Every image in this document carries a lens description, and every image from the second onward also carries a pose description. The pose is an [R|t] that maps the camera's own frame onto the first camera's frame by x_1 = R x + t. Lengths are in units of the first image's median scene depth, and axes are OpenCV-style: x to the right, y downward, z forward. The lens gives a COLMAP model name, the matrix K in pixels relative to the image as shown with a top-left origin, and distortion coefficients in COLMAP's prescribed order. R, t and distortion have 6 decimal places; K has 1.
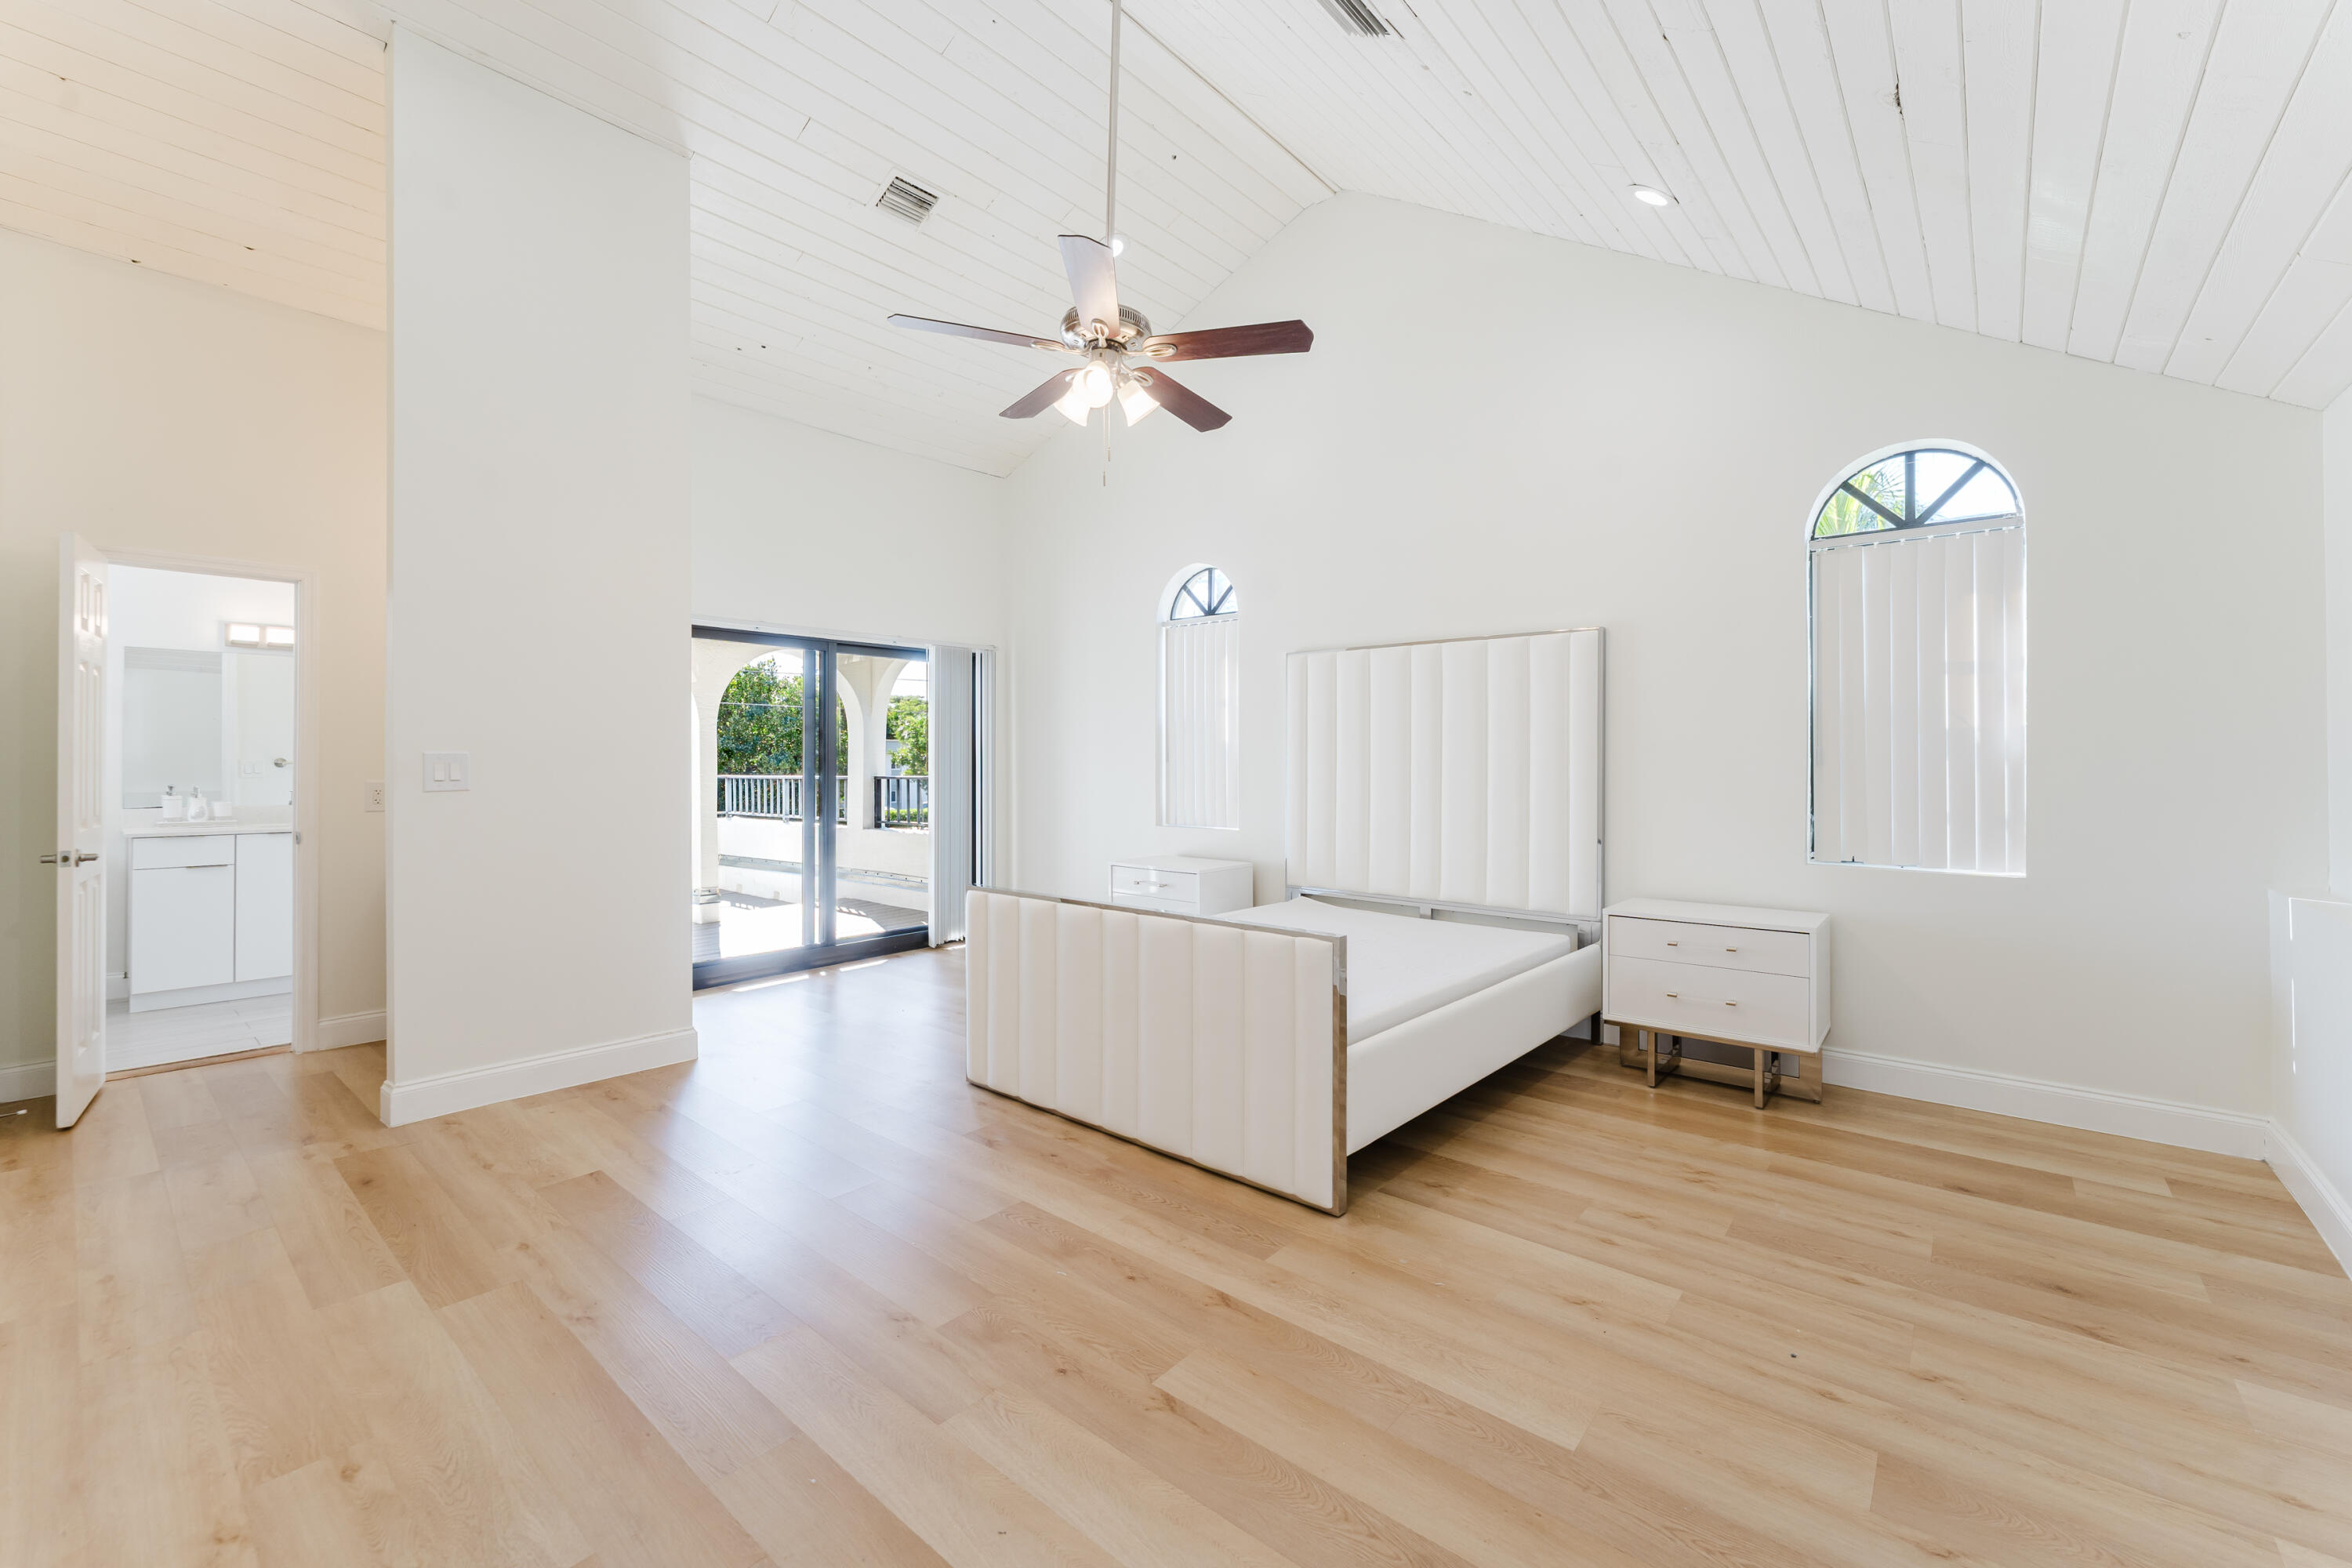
lens RADIAL K [[942.9, 0, 1176.0], [0, 942.9, 769.8], [0, 0, 1]] dist [0.001519, 0.000024]
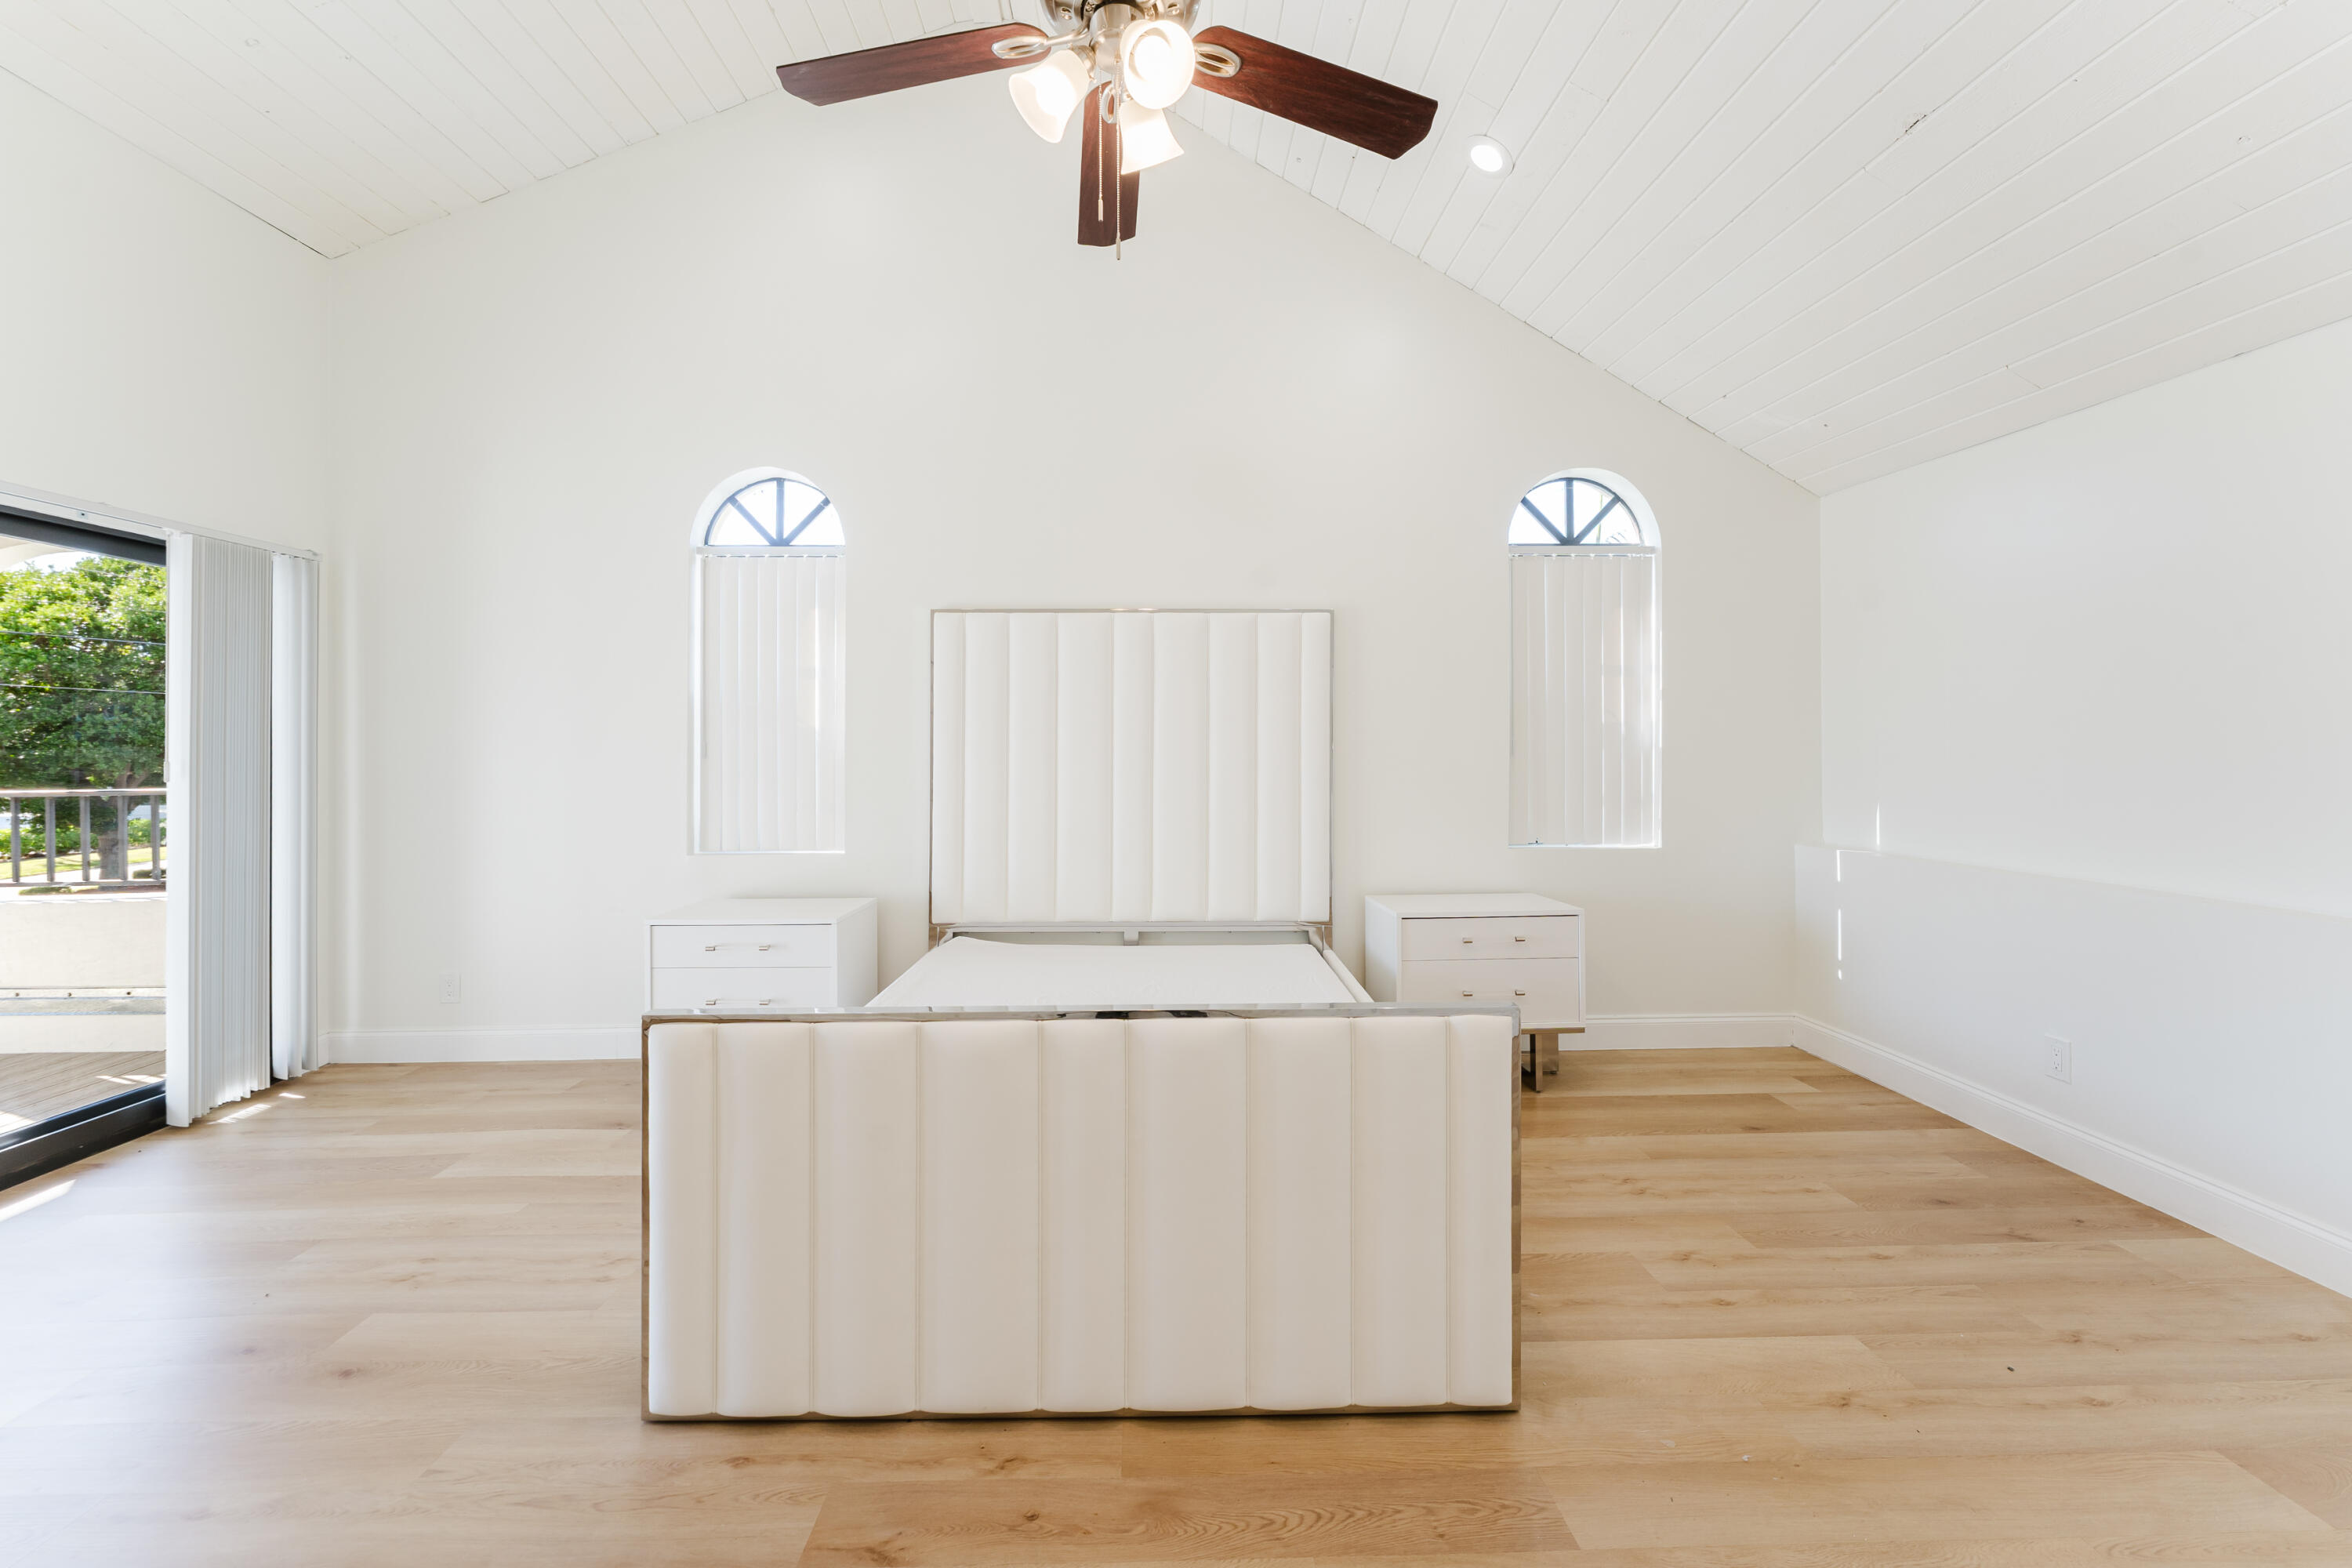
lens RADIAL K [[961.3, 0, 1165.4], [0, 961.3, 750.7], [0, 0, 1]] dist [-0.001852, 0.000199]
pose [[0.750794, -0.003402, 0.660528, -0.423713], [0.012383, 0.999883, -0.008925, -0.006642], [-0.660421, 0.014880, 0.750748, 0.552062]]
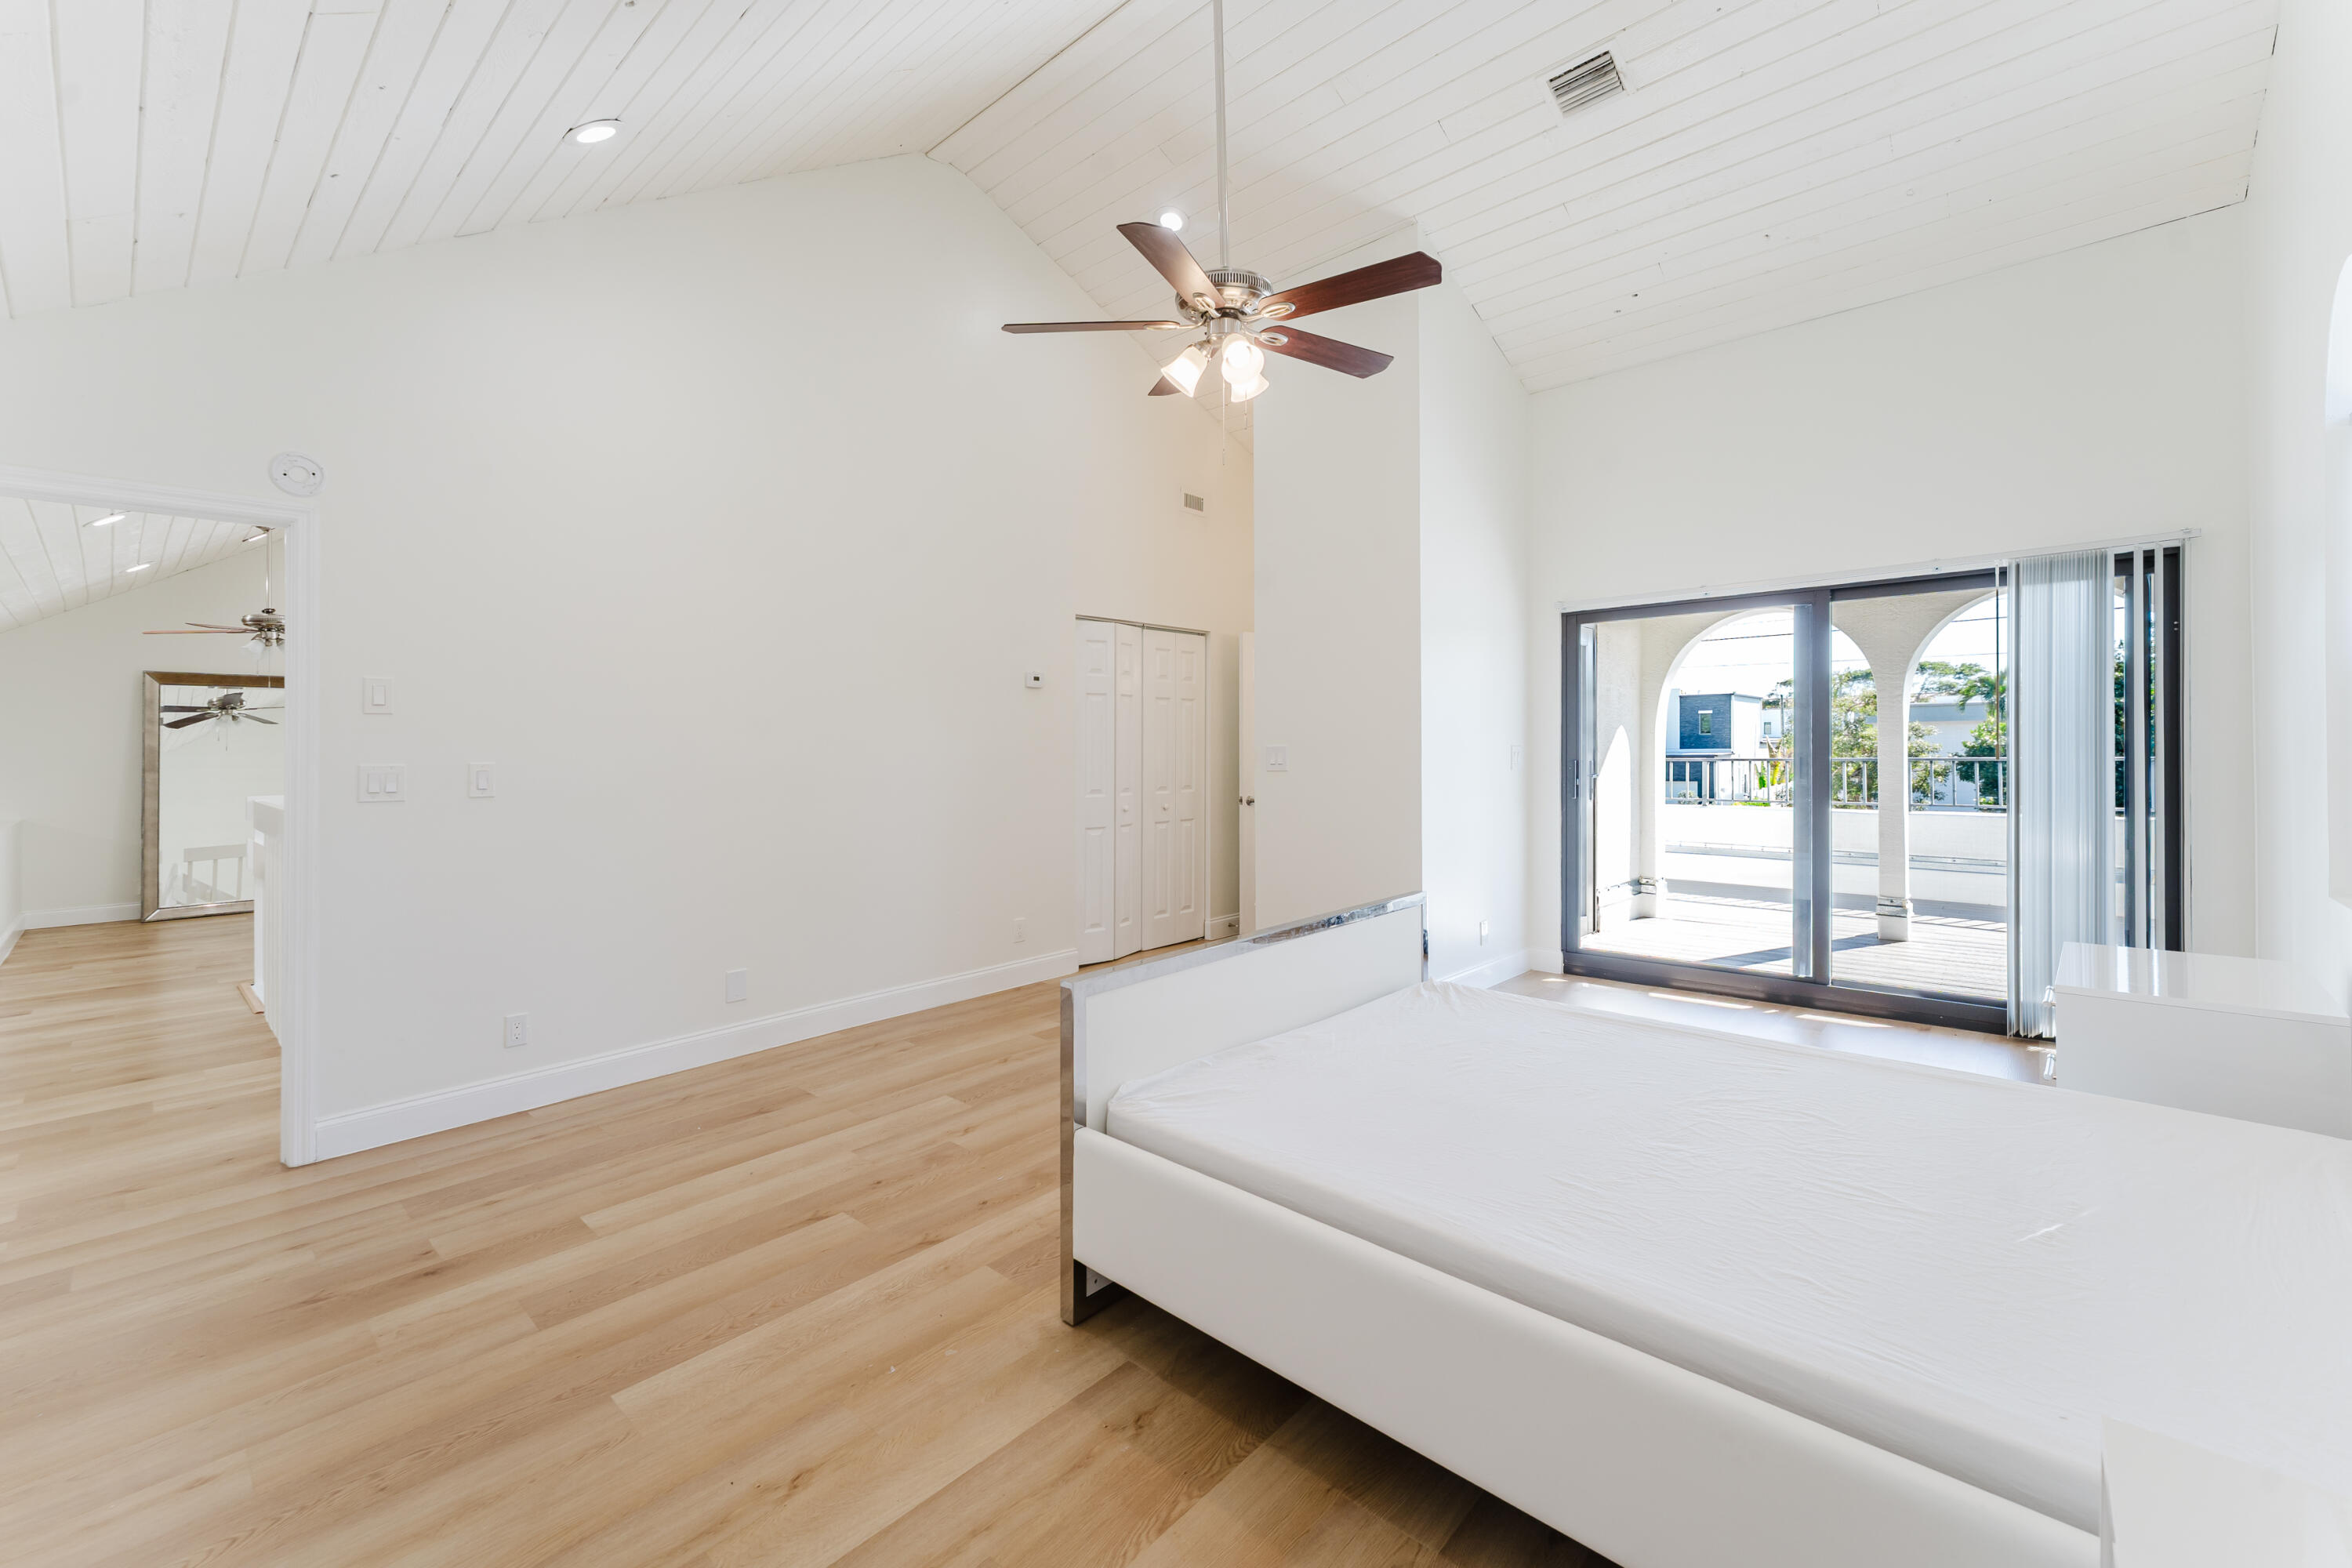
lens RADIAL K [[961.3, 0, 1165.4], [0, 961.3, 750.7], [0, 0, 1]] dist [-0.001852, 0.000199]
pose [[-0.038679, 0.005877, -0.999234, 0.877813], [0.006094, 0.999965, 0.005646, -0.025451], [0.999233, -0.005871, -0.038713, 0.980235]]
